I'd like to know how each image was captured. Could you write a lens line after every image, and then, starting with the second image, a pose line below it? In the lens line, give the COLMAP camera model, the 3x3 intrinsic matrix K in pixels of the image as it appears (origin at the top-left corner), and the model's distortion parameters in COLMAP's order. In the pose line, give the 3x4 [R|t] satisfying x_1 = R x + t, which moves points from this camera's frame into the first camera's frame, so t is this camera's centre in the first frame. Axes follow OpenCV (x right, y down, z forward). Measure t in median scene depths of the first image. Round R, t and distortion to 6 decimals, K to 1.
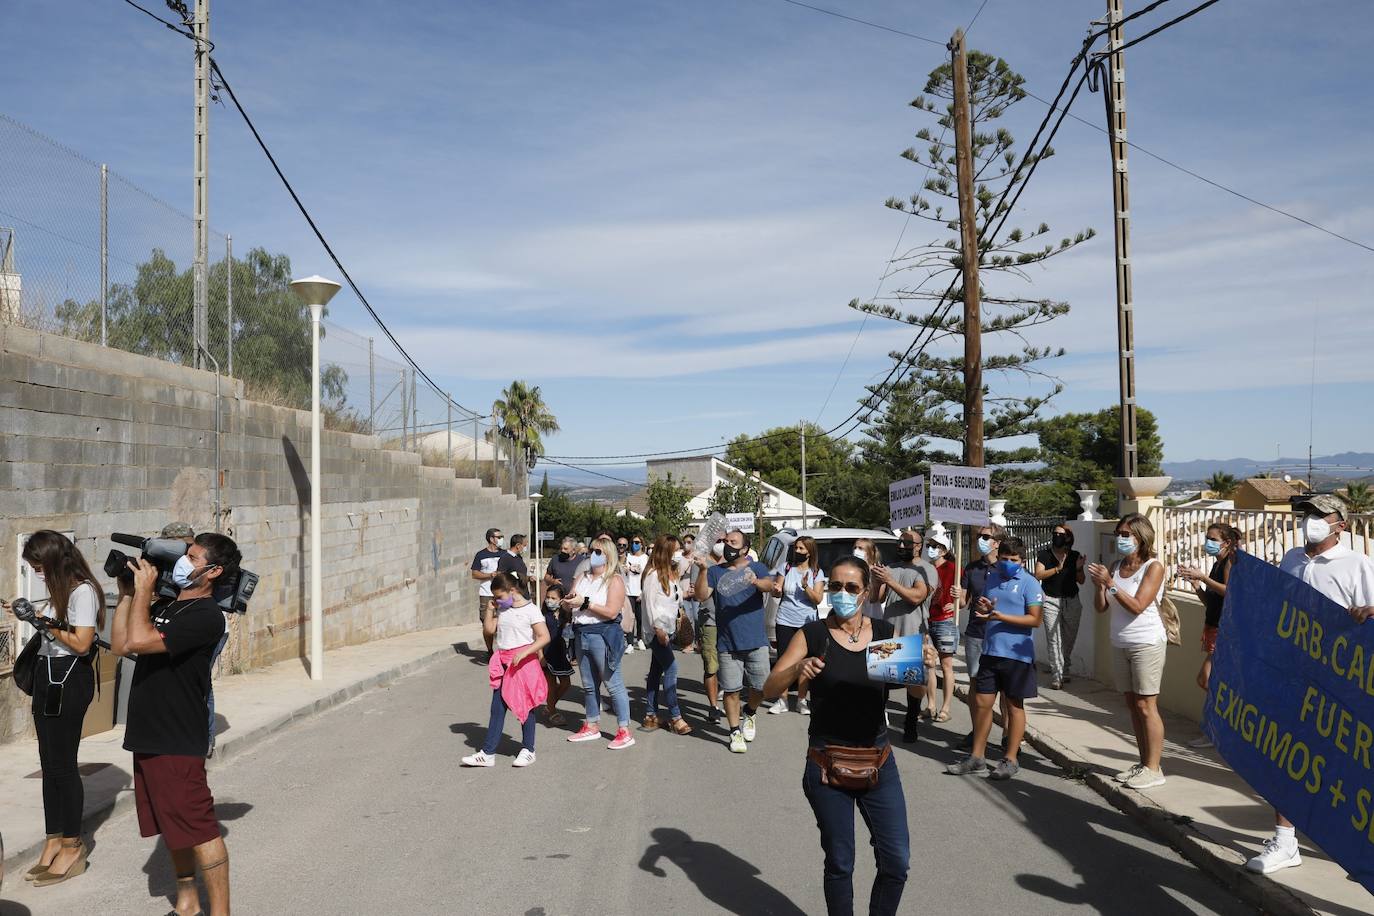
lens RADIAL K [[1014.6, 0, 676.3], [0, 1014.6, 460.0], [0, 0, 1]] dist [-0.093261, 0.097939]
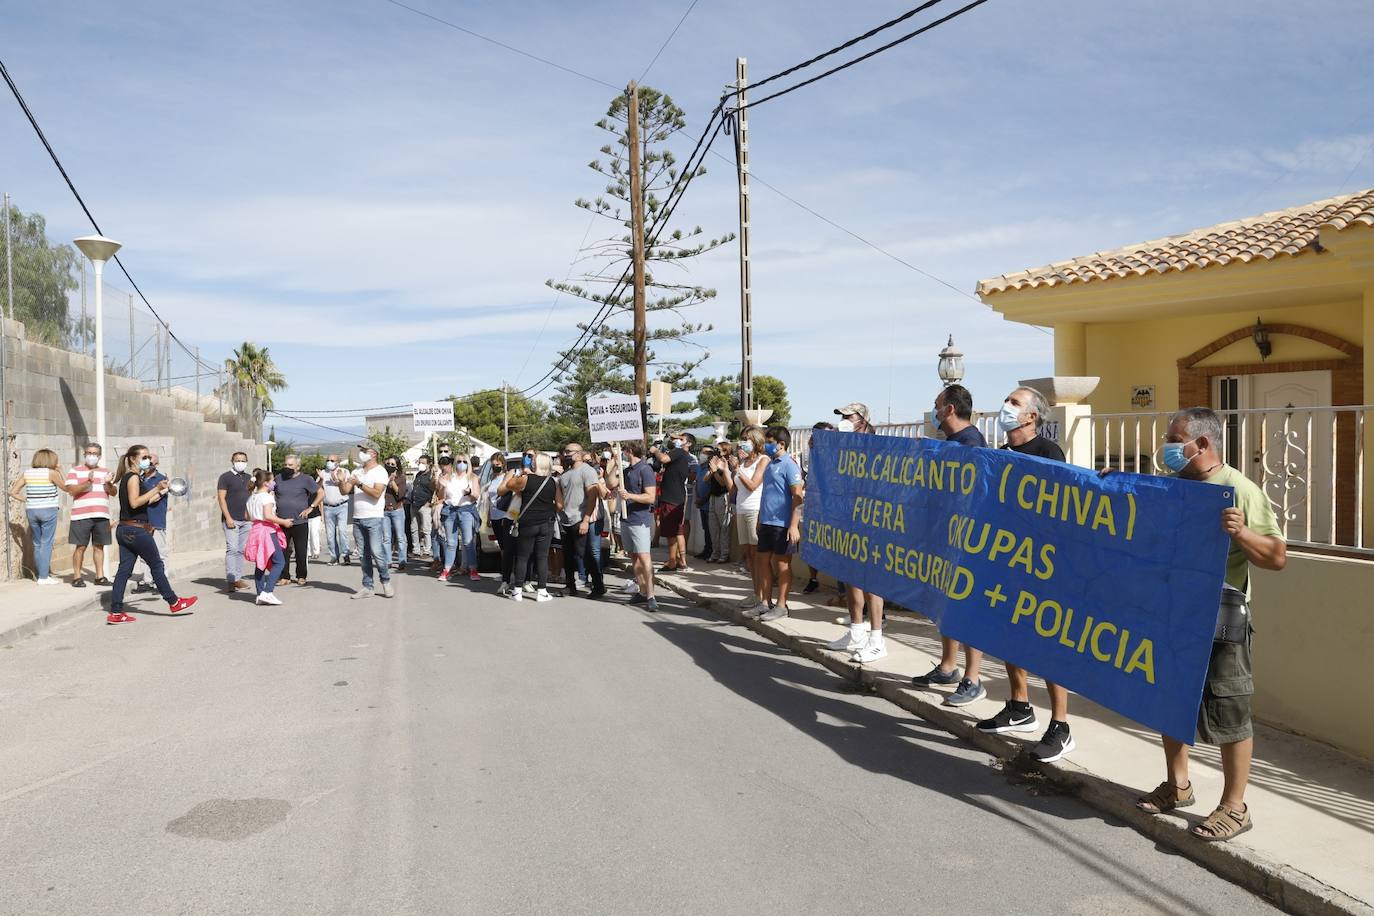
lens RADIAL K [[1014.6, 0, 676.3], [0, 1014.6, 460.0], [0, 0, 1]] dist [-0.093261, 0.097939]
pose [[0.953458, -0.003556, 0.301505, -0.049145], [0.000191, 0.999937, 0.011189, 0.047285], [-0.301525, -0.010611, 0.953399, -0.225639]]
